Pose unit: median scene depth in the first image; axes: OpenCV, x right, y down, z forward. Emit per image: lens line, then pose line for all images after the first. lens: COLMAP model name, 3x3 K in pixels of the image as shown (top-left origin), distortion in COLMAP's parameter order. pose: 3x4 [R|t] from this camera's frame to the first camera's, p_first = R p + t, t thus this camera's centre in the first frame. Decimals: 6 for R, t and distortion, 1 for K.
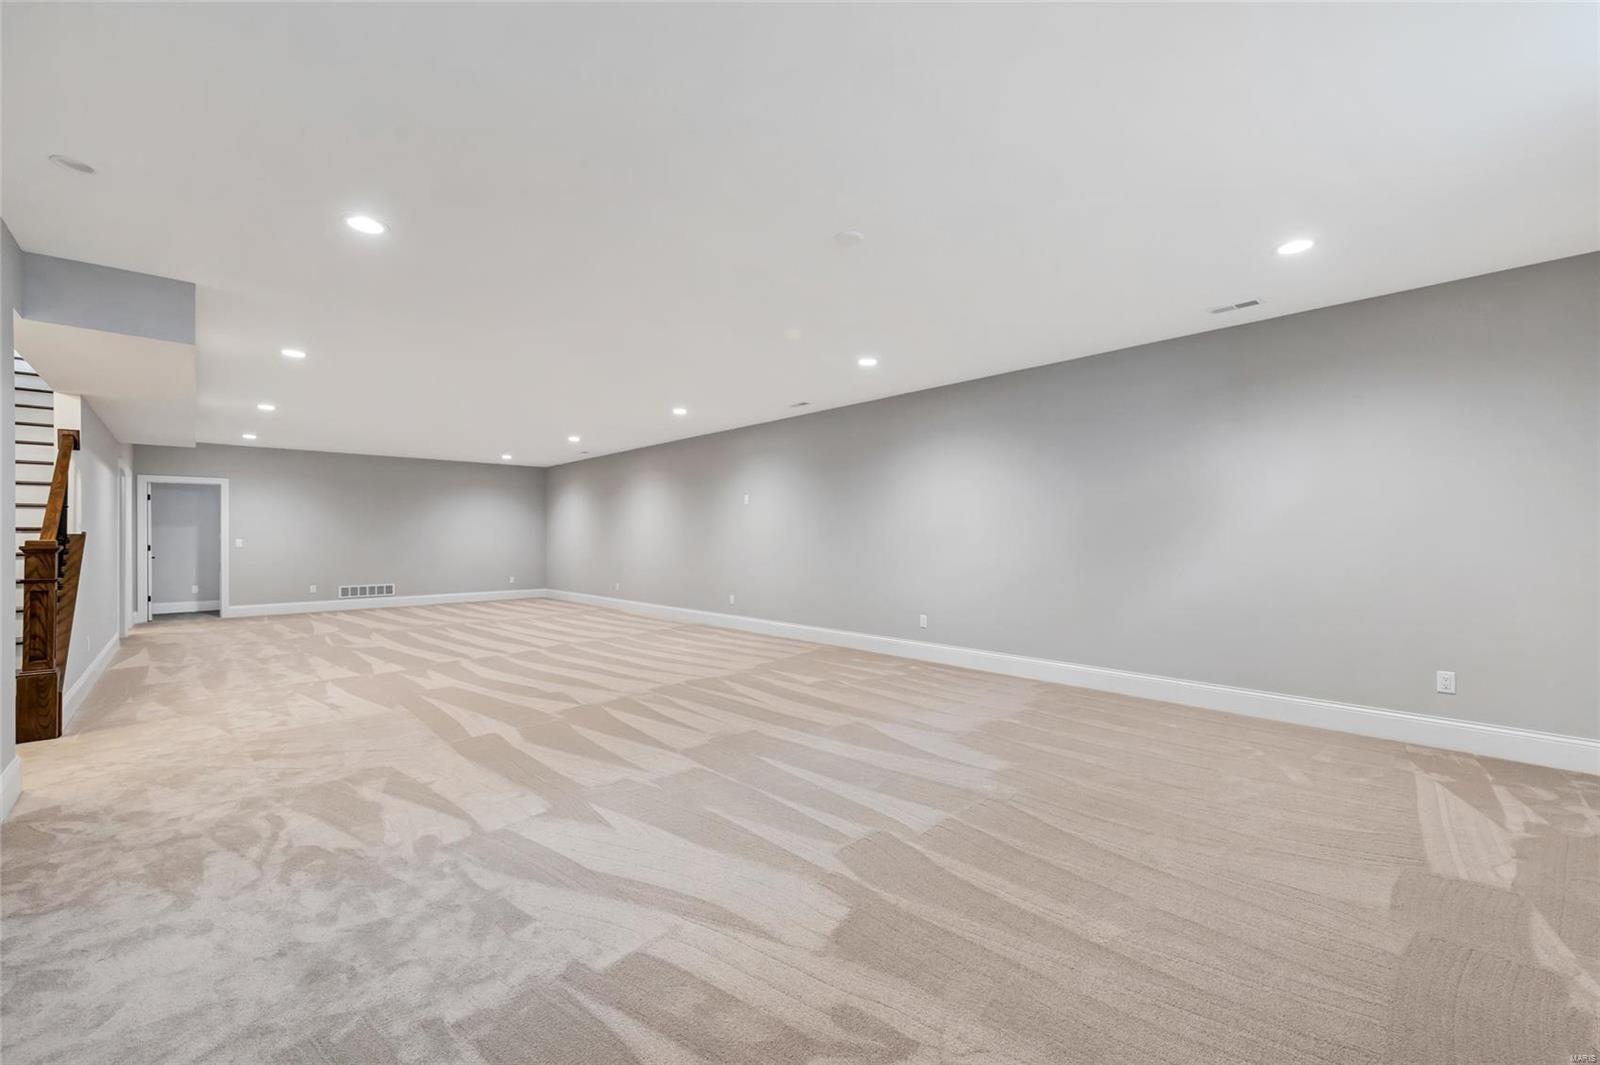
lens RADIAL K [[695.0, 0, 790.4], [0, 695.0, 531.9], [0, 0, 1]] dist [-0.004873, -0.001268]
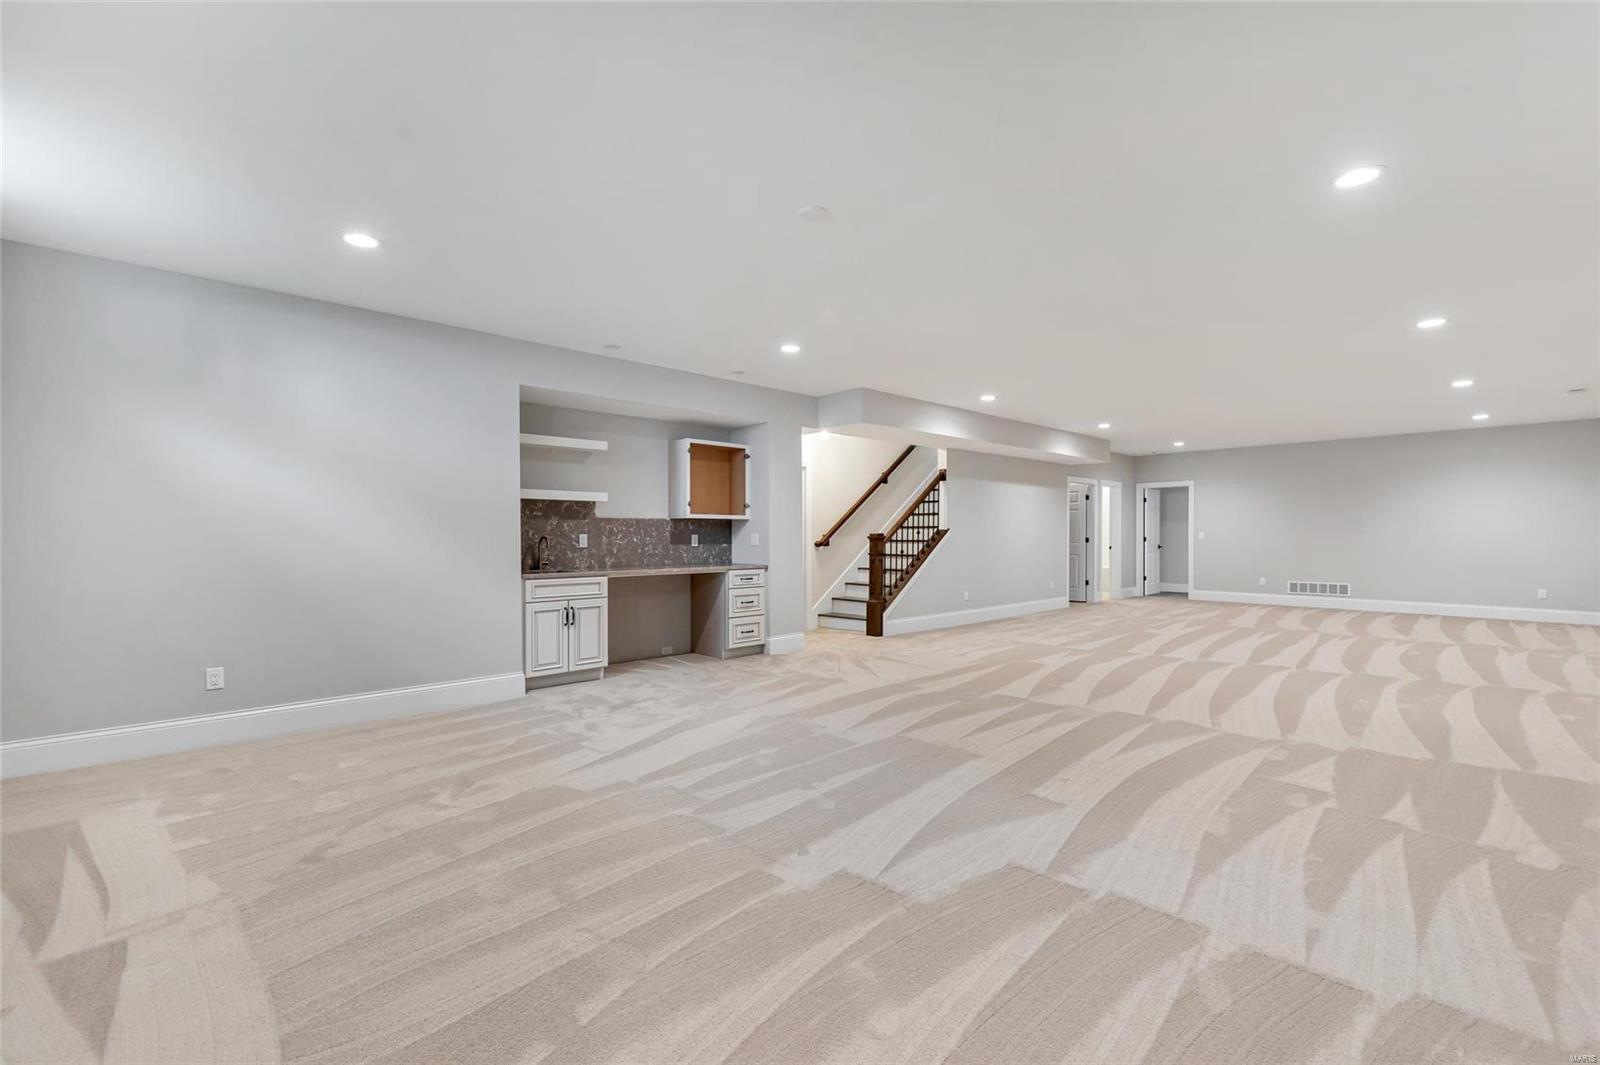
lens RADIAL K [[695.0, 0, 791.7], [0, 695.0, 538.2], [0, 0, 1]] dist [-0.004873, -0.001268]
pose [[-0.047968, 0.008759, -0.998810, 0.389872], [0.010387, 0.999912, 0.008270, 0.003461], [0.998795, -0.009978, -0.048054, 0.387443]]
